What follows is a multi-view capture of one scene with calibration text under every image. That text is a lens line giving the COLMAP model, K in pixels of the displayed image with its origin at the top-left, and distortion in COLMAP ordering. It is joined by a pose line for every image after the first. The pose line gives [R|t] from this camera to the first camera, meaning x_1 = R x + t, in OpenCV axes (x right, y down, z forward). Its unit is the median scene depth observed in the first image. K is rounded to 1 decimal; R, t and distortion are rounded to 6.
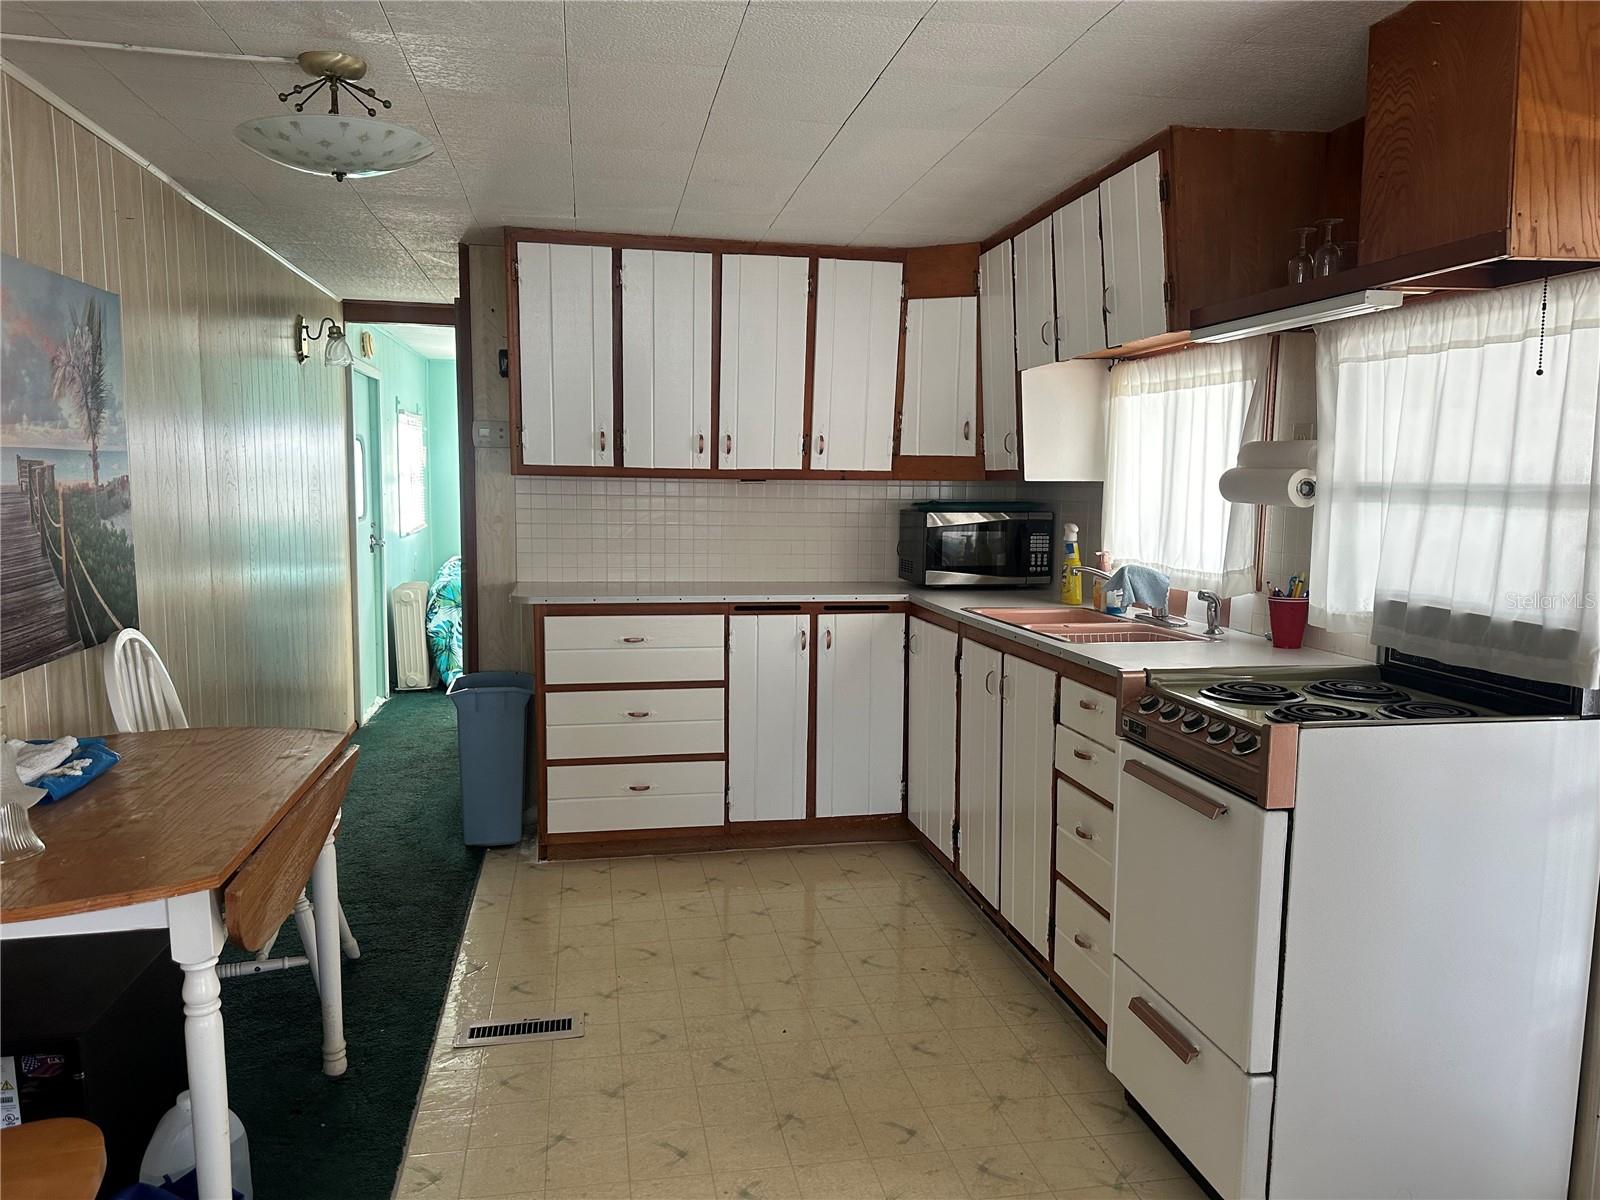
lens RADIAL K [[1126.8, 0, 799.0], [0, 1126.8, 604.7], [0, 0, 1]] dist [-0.006752, -0.002613]
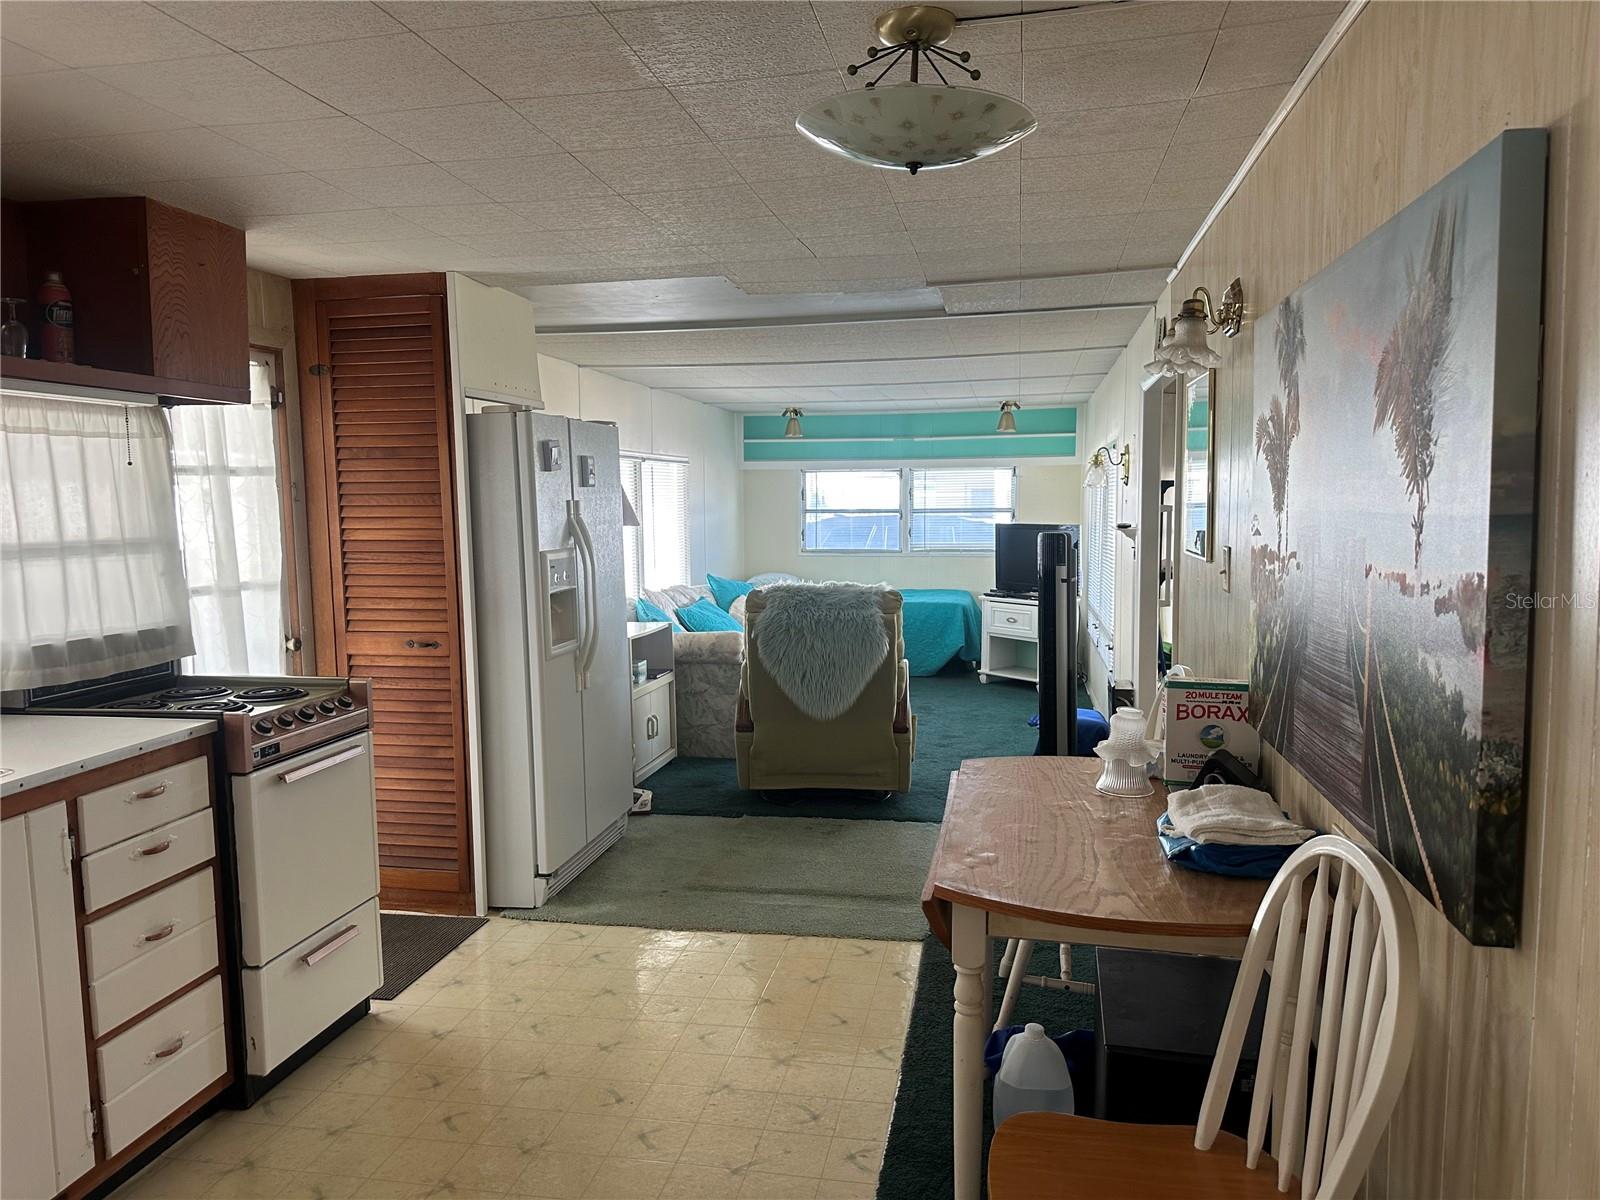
lens RADIAL K [[1126.8, 0, 800.2], [0, 1126.8, 604.1], [0, 0, 1]] dist [-0.006752, -0.002613]
pose [[-0.931144, -0.027506, 0.363614, -0.646244], [0.051157, 0.977436, 0.204944, -0.254812], [-0.361047, 0.209434, -0.908726, 1.854360]]
